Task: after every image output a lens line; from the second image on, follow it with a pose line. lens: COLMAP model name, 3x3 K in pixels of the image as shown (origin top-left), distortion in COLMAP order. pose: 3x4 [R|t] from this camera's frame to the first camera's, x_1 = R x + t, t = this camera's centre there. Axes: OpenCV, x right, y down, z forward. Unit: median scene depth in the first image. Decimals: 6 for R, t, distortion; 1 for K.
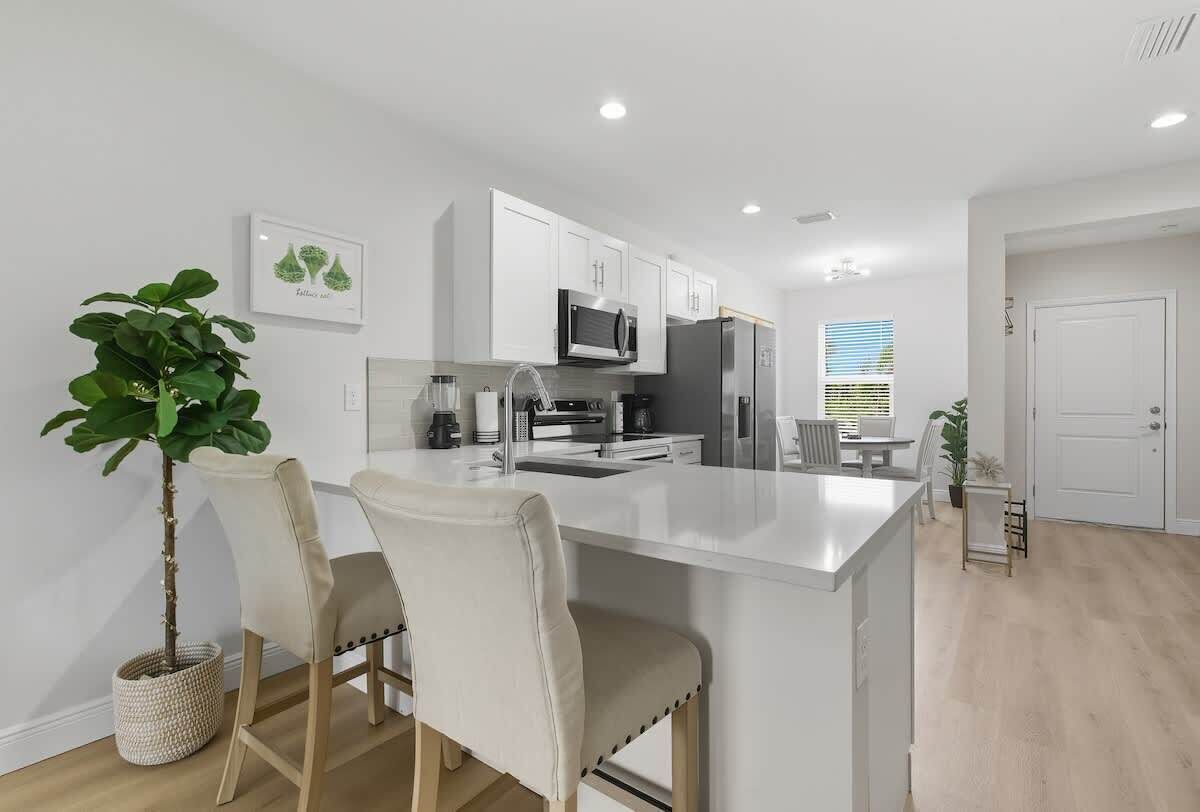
lens RADIAL K [[554.9, 0, 598.9], [0, 554.9, 403.7], [0, 0, 1]] dist [0.001638, 0.000033]
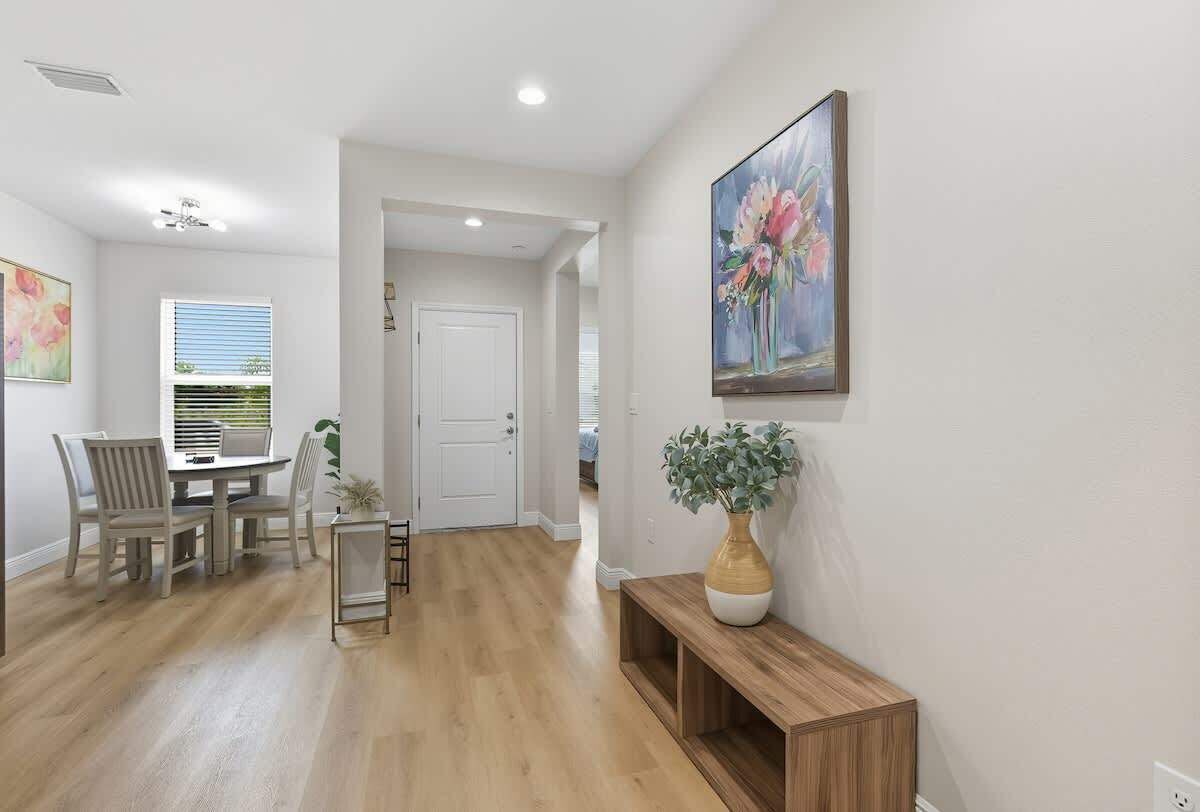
lens RADIAL K [[554.9, 0, 599.4], [0, 554.9, 408.7], [0, 0, 1]] dist [0.001638, 0.000033]
pose [[0.568243, -0.003639, 0.822853, 0.205607], [0.006166, 0.999981, 0.000164, -0.001932], [-0.822838, 0.004980, 0.568255, 0.238408]]
